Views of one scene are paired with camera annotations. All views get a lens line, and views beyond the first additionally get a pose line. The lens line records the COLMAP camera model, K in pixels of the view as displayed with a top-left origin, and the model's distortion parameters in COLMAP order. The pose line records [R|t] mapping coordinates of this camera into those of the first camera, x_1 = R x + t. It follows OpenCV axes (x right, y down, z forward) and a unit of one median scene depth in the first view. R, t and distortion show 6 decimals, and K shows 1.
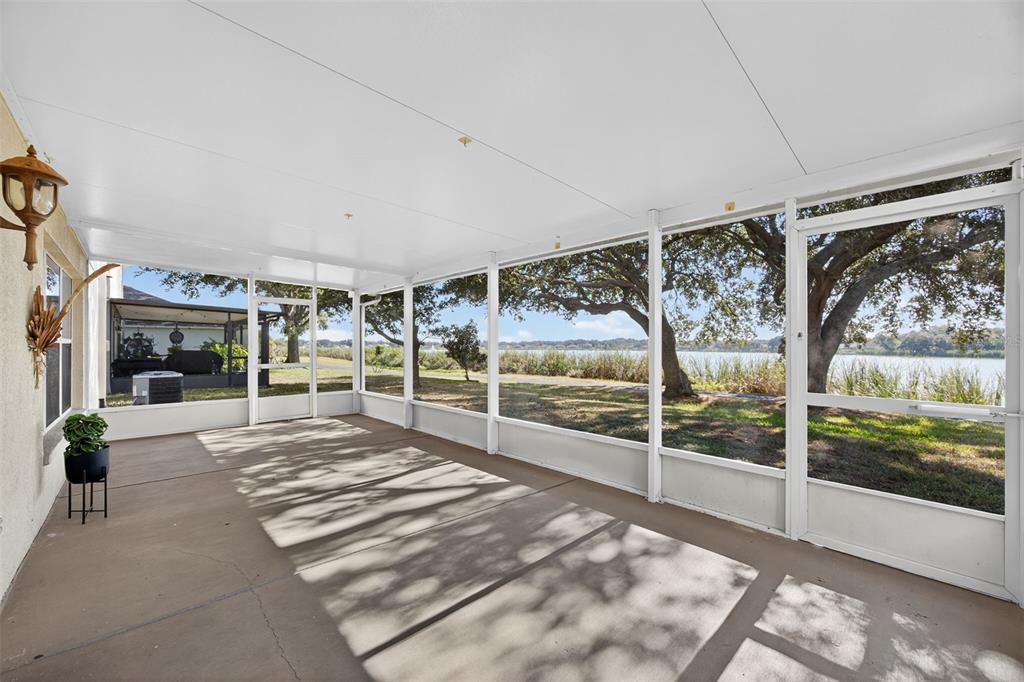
lens RADIAL K [[392.2, 0, 510.0], [0, 392.2, 348.8], [0, 0, 1]] dist [-0.010760, -0.000282]
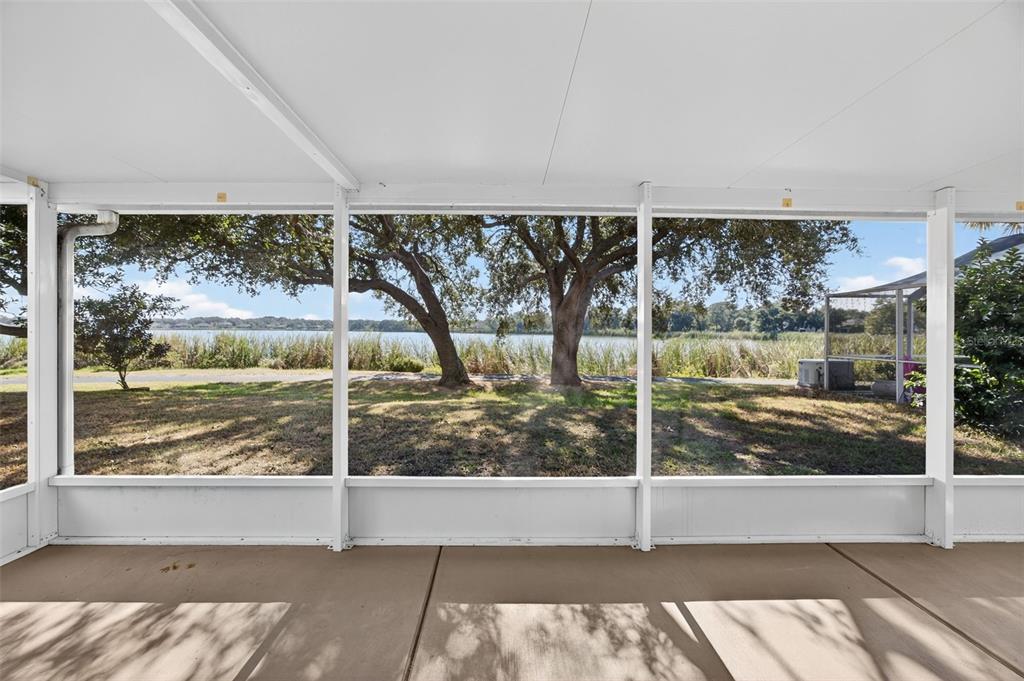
lens RADIAL K [[392.2, 0, 511.5], [0, 392.2, 334.2], [0, 0, 1]] dist [-0.010760, -0.000282]
pose [[0.673864, -0.001836, 0.738853, -0.552872], [-0.007650, 0.999926, 0.009463, -0.037033], [-0.738816, -0.012029, 0.673800, 0.733507]]
